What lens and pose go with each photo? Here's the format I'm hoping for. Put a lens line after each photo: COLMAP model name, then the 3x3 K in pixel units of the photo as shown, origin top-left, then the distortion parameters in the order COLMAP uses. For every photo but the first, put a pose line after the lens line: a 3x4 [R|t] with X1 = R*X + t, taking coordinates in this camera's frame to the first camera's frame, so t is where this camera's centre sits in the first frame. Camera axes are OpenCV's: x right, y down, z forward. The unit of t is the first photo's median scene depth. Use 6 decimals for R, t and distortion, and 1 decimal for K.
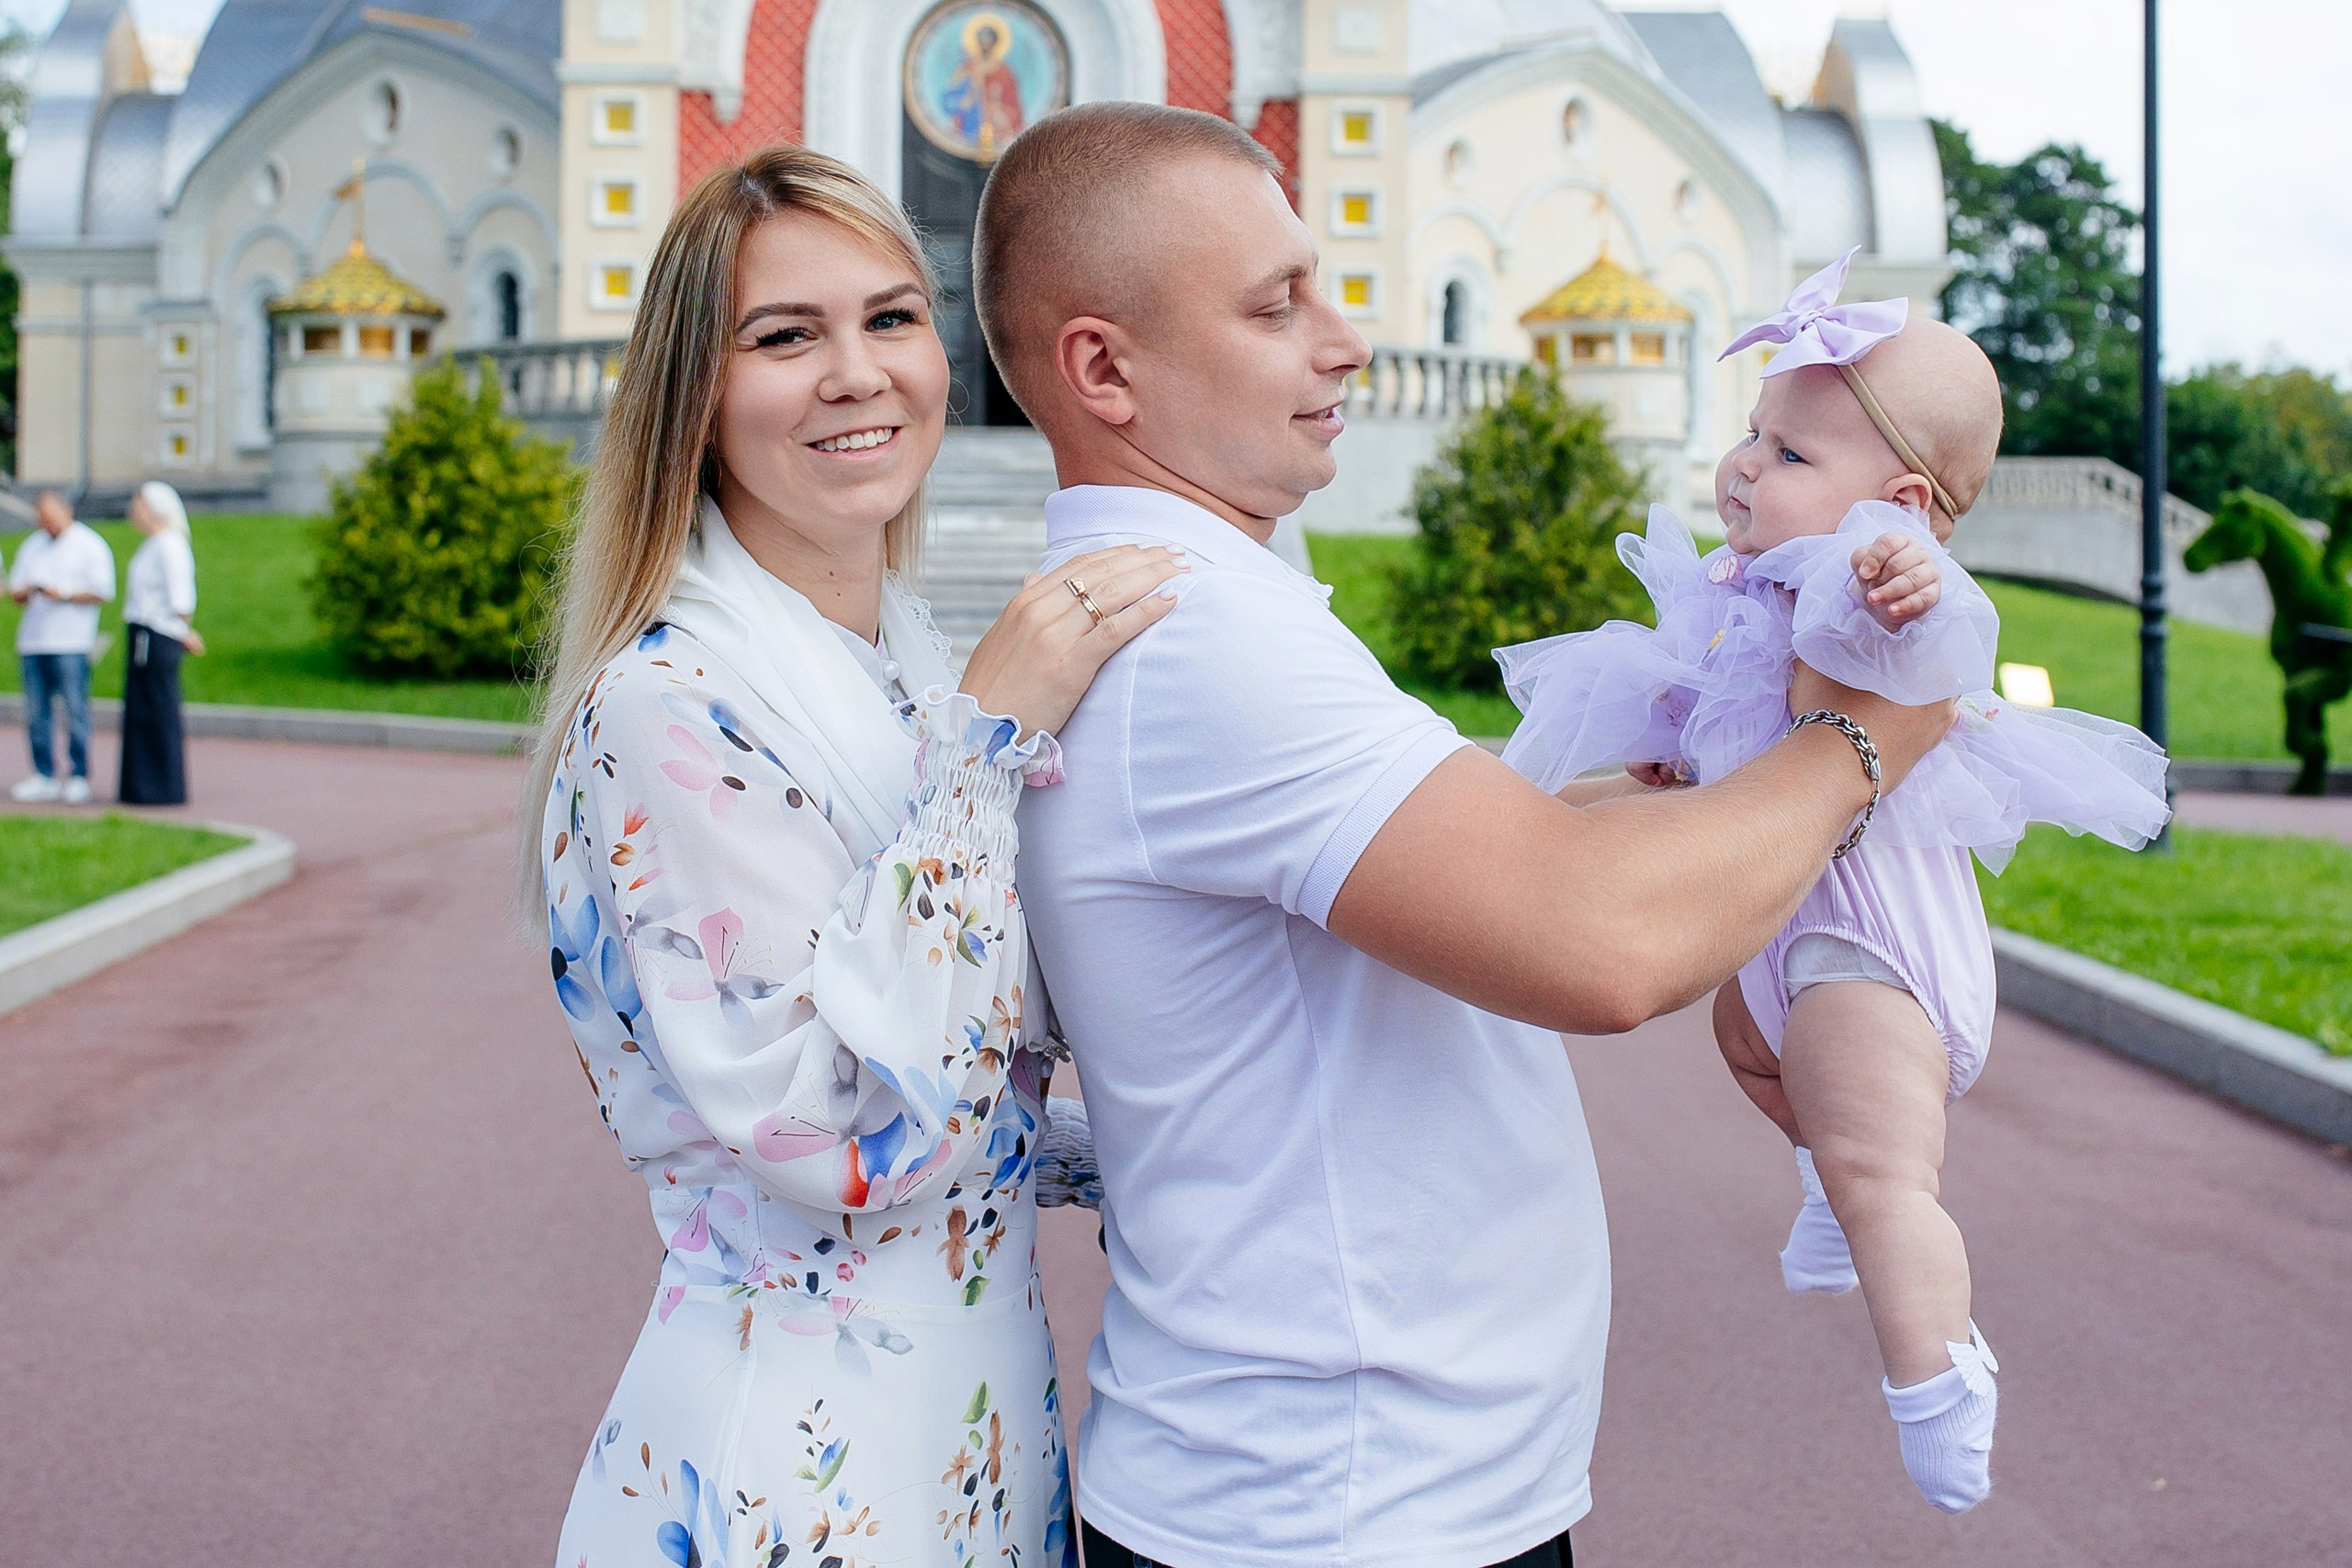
lens RADIAL K [[3569.2, 0, 1071.7], [0, 3569.2, 533.5], [0, 0, 1]] dist [-0.027967, -0.067246]
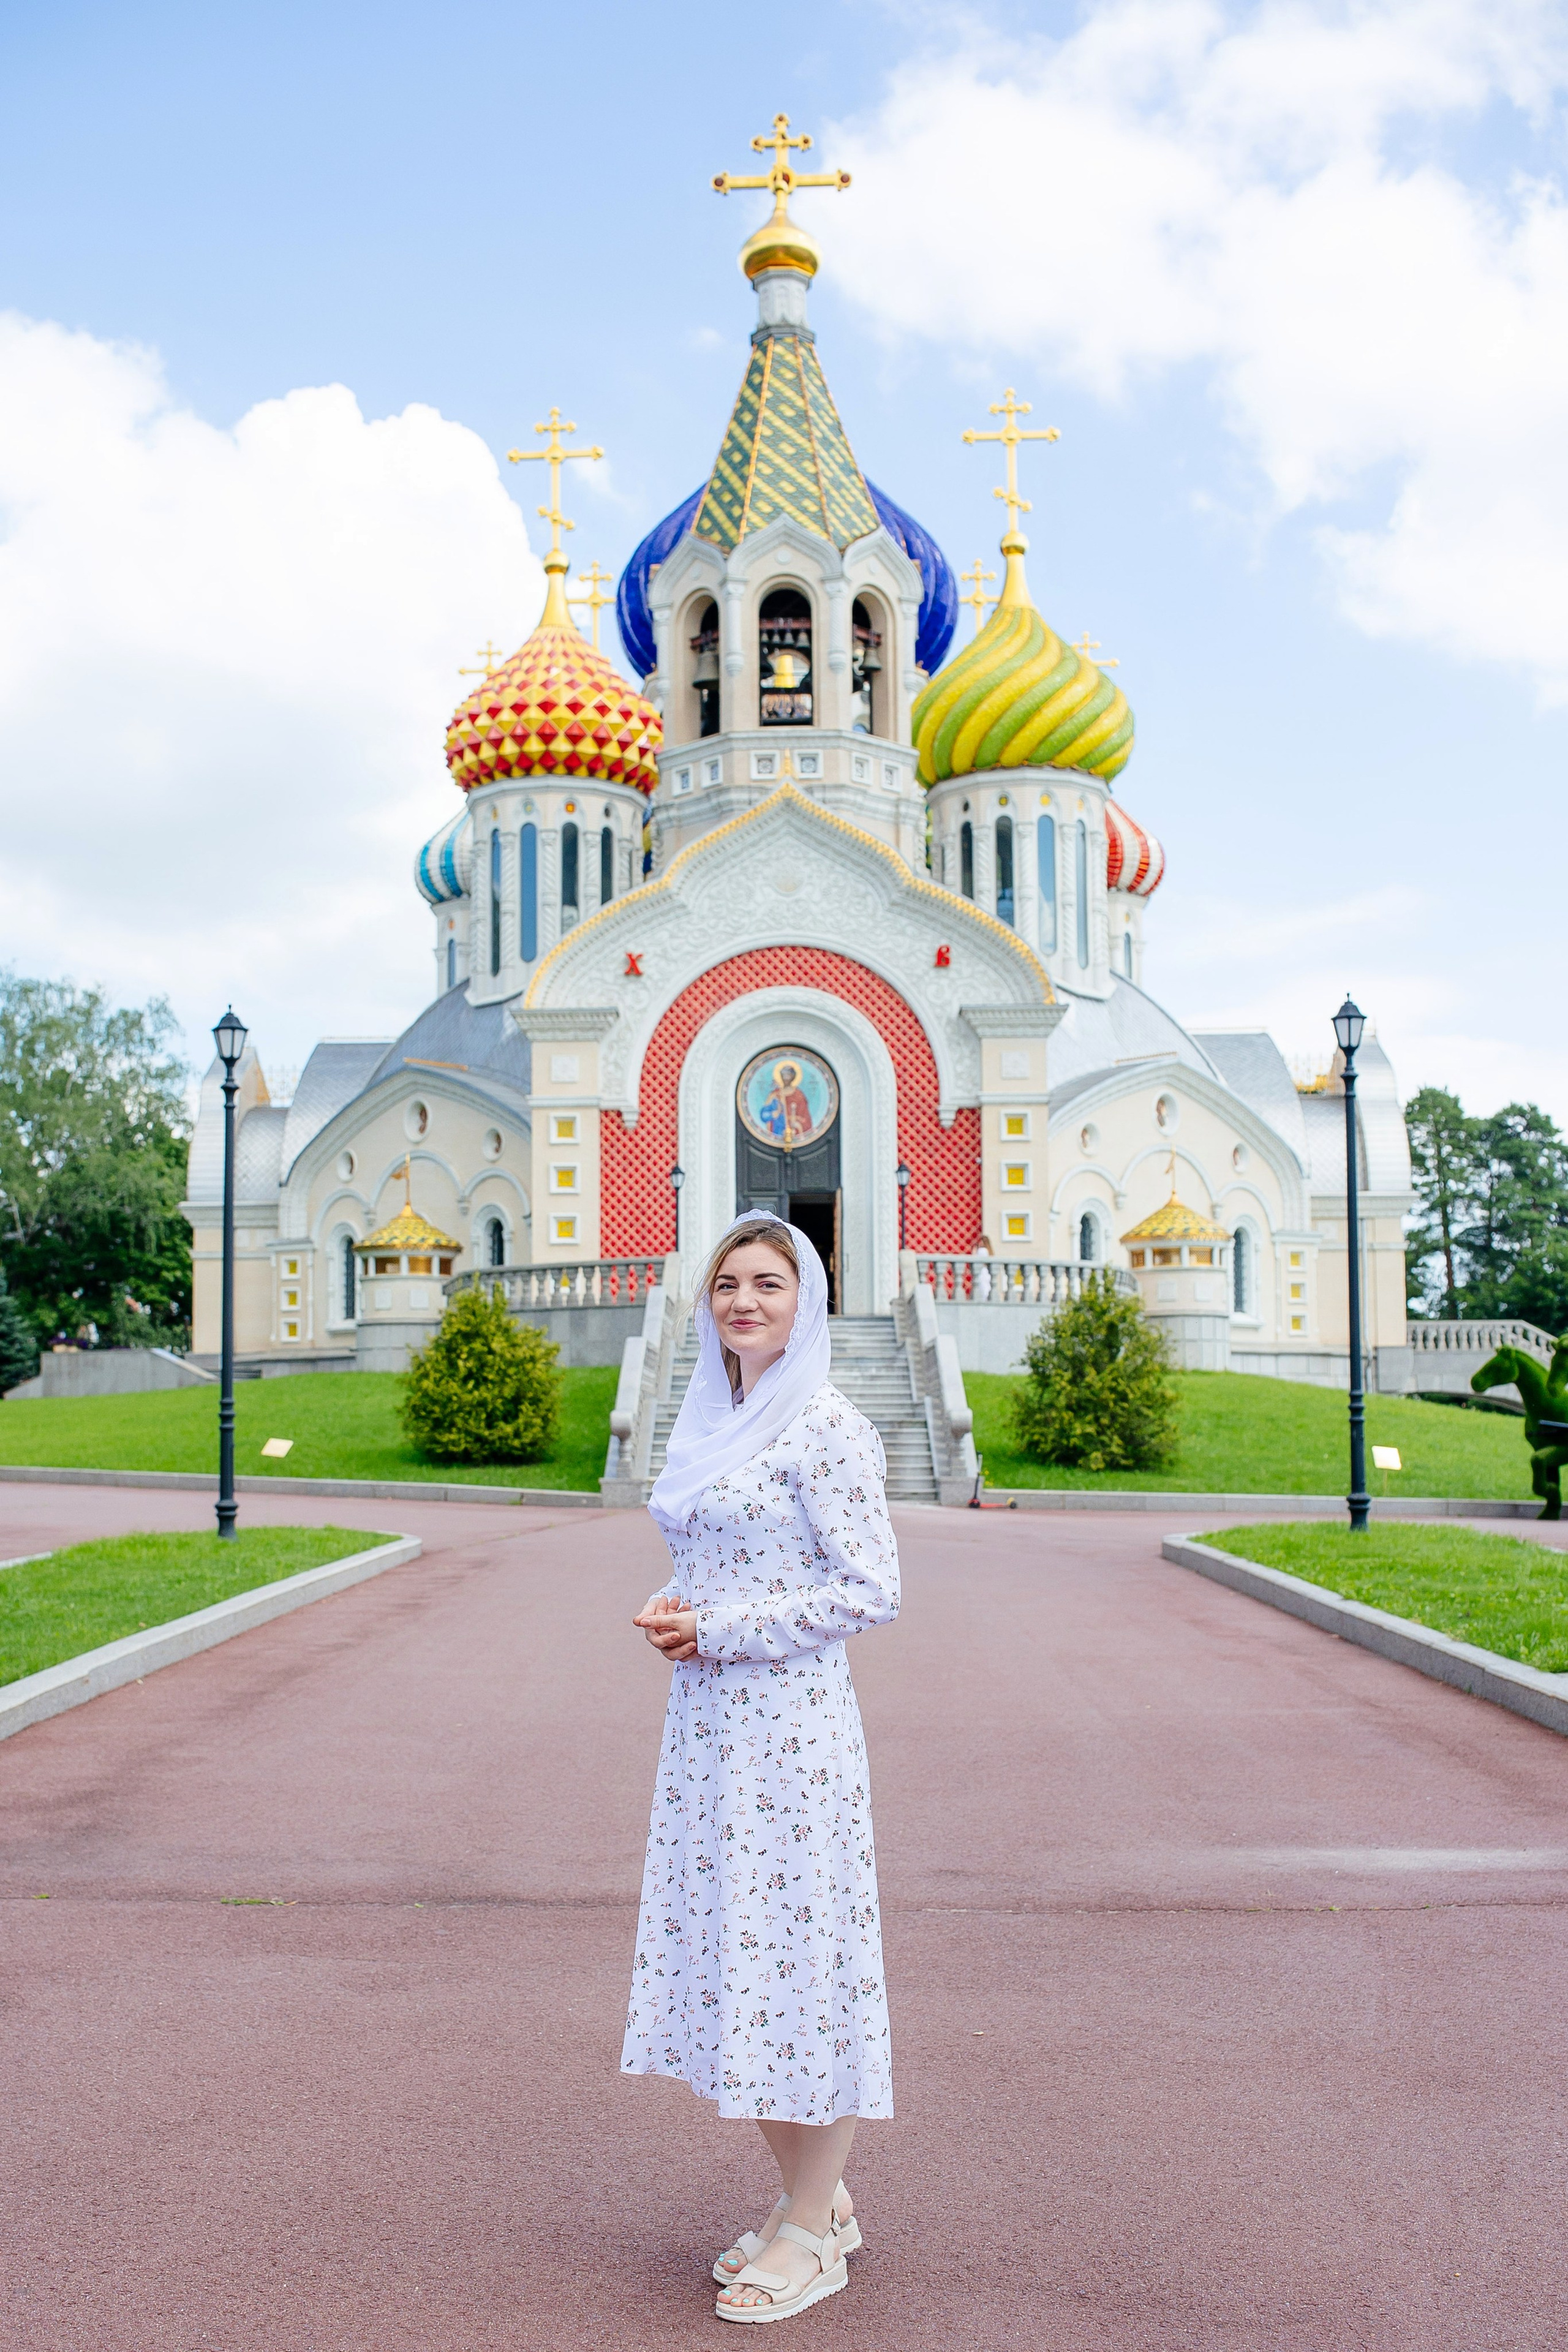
lens RADIAL K [[2413.7, 0, 688.3], [0, 2413.7, 1283.1], [0, 0, 1]] dist [-0.046323, 0.022180]
pose [[0.997276, -0.016155, -0.071971, 0.008882], [0.013308, 0.999117, -0.039863, 0.000147], [0.072551, 0.038797, 0.996610, -0.103643]]
